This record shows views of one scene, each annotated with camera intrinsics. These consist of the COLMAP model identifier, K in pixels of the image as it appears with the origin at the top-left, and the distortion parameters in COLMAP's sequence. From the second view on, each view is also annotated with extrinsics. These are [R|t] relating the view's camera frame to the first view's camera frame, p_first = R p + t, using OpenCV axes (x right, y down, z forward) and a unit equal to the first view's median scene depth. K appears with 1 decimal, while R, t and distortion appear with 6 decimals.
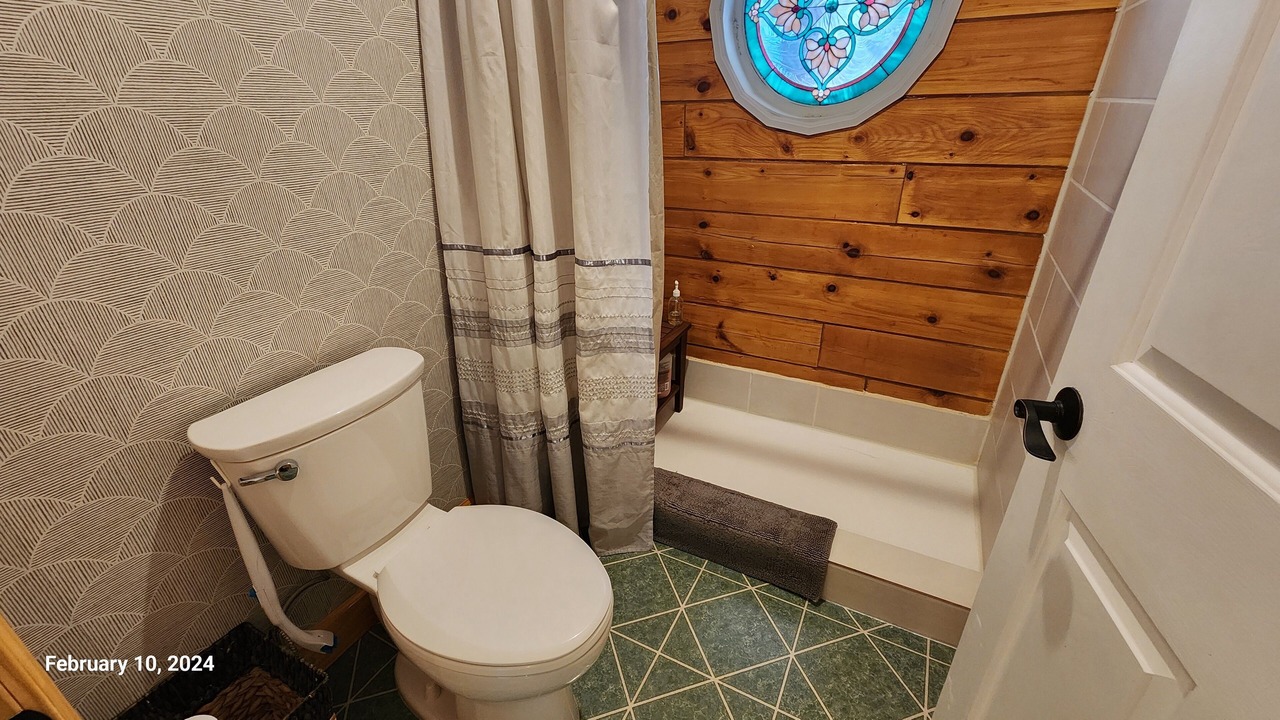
lens RADIAL K [[525.6, 0, 636.0], [0, 525.6, 358.9], [0, 0, 1]] dist [0.000662, 0.000522]
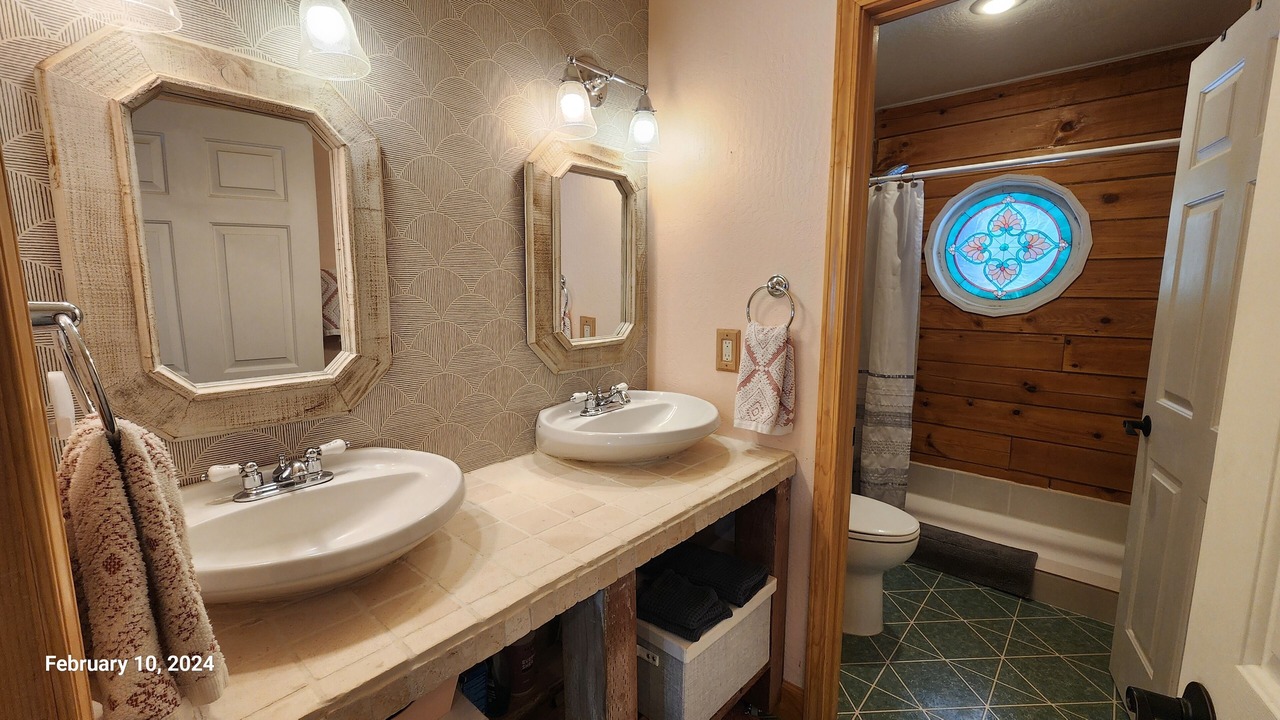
lens RADIAL K [[525.6, 0, 636.0], [0, 525.6, 358.9], [0, 0, 1]] dist [0.000662, 0.000522]
pose [[0.969629, 0.050569, -0.239296, -0.369716], [-0.119857, 0.951103, -0.284672, 0.312960], [0.213200, 0.304708, 0.928278, -0.751894]]
